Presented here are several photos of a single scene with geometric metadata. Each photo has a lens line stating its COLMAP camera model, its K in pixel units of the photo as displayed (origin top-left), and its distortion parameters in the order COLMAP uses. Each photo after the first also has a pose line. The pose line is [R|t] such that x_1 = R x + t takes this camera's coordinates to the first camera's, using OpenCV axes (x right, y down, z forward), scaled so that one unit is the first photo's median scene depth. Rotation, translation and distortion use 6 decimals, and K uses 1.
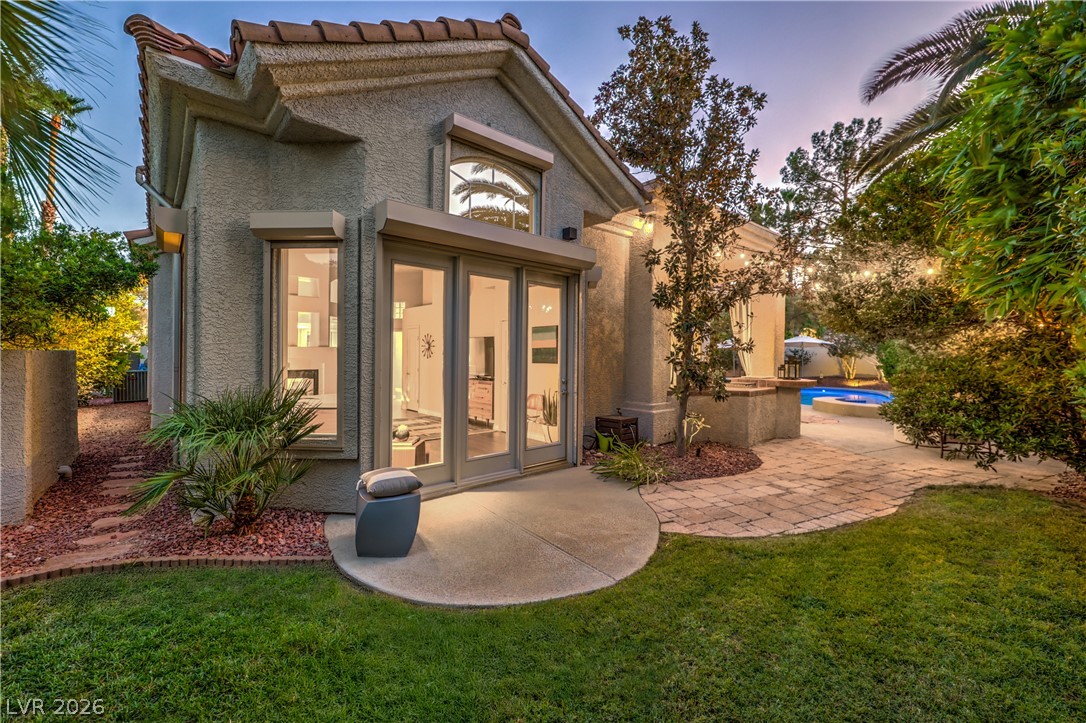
lens RADIAL K [[441.6, 0, 543.0], [0, 441.6, 361.5], [0, 0, 1]] dist [0.000712, 0.000046]
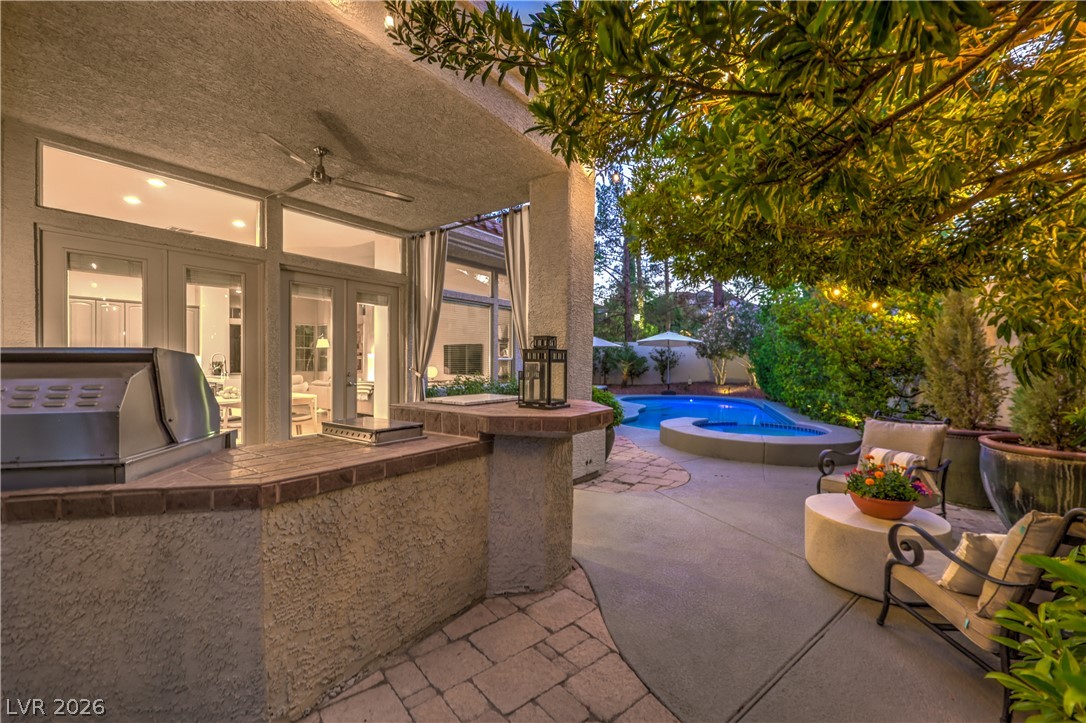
lens RADIAL K [[441.6, 0, 543.0], [0, 441.6, 361.5], [0, 0, 1]] dist [0.000712, 0.000046]
pose [[0.976422, -0.002813, 0.215854, 0.197209], [0.005401, 0.999920, -0.011401, 0.003560], [-0.215805, 0.012298, 0.976359, 0.270116]]
